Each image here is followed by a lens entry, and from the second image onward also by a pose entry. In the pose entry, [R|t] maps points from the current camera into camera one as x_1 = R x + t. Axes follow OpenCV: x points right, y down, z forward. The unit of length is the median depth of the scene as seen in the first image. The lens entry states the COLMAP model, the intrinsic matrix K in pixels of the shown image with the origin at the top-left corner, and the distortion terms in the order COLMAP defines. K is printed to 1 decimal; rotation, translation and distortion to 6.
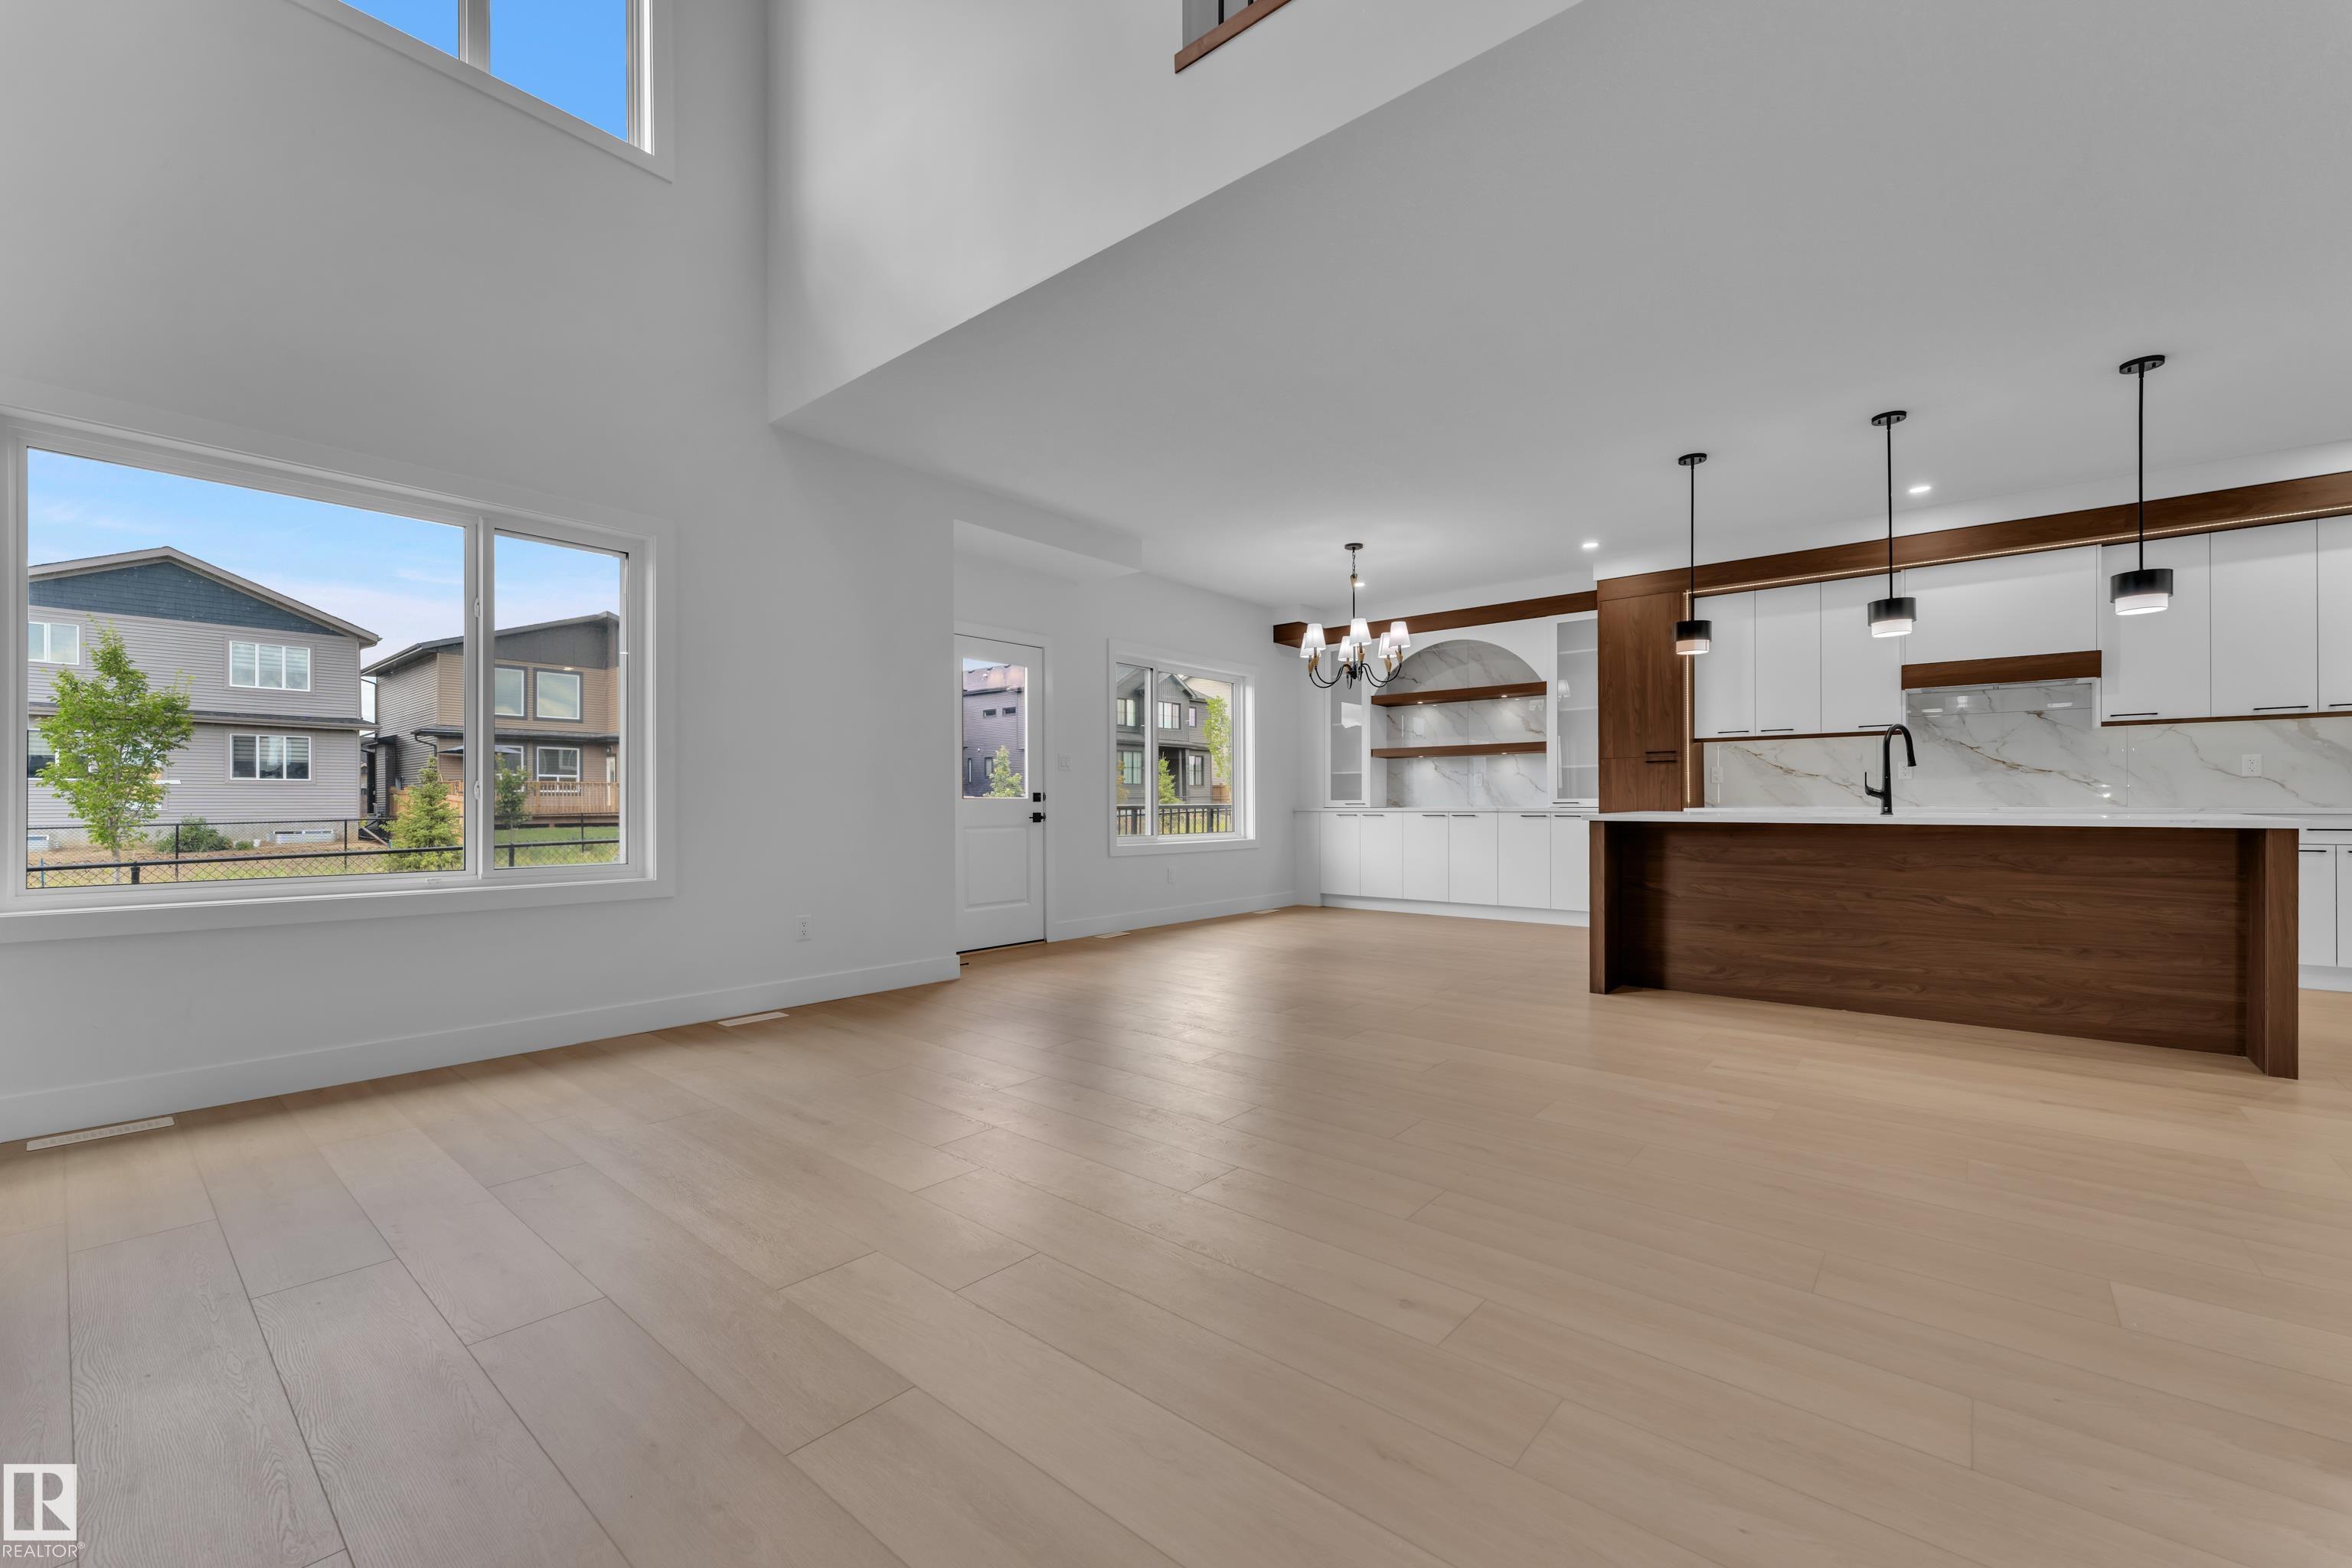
lens RADIAL K [[954.4, 0, 1179.7], [0, 954.4, 796.8], [0, 0, 1]] dist [0.001027, 0.000075]
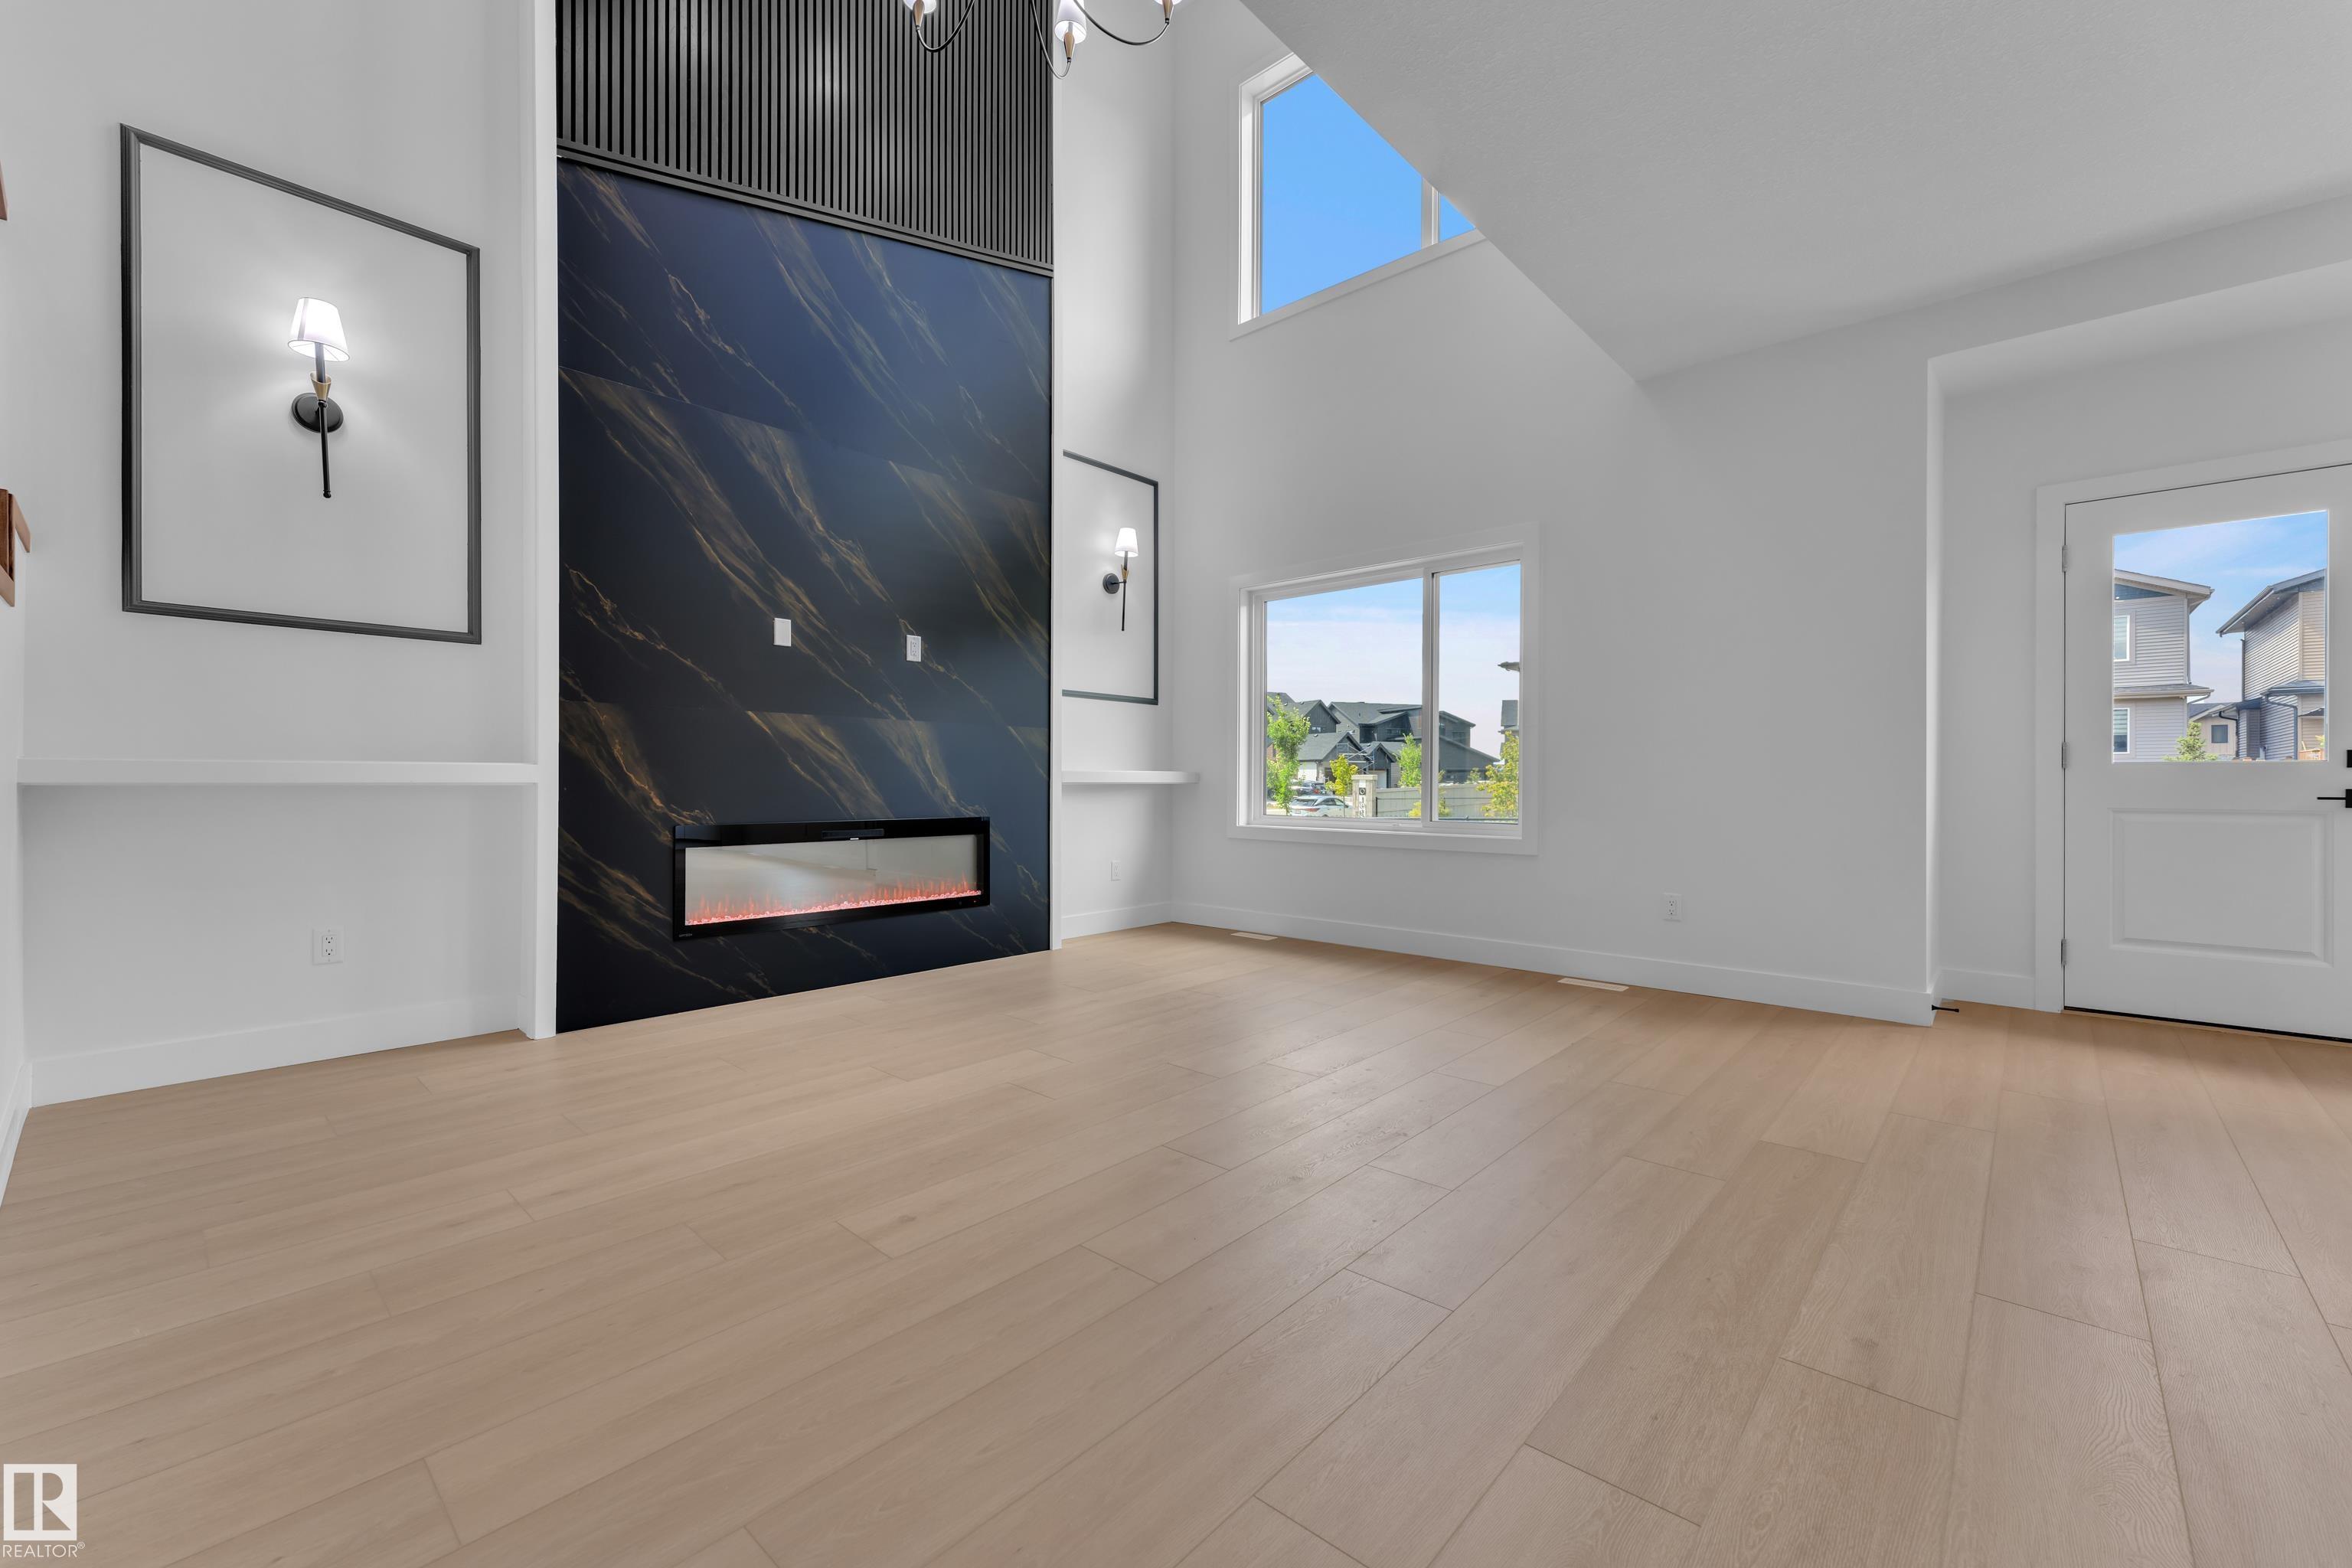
lens RADIAL K [[954.4, 0, 1177.5], [0, 954.4, 786.3], [0, 0, 1]] dist [0.001027, 0.000075]
pose [[-0.035453, 0.006897, -0.999348, 0.077071], [0.008064, 0.999946, 0.006615, 0.001505], [0.999339, -0.007824, -0.035507, 0.078723]]
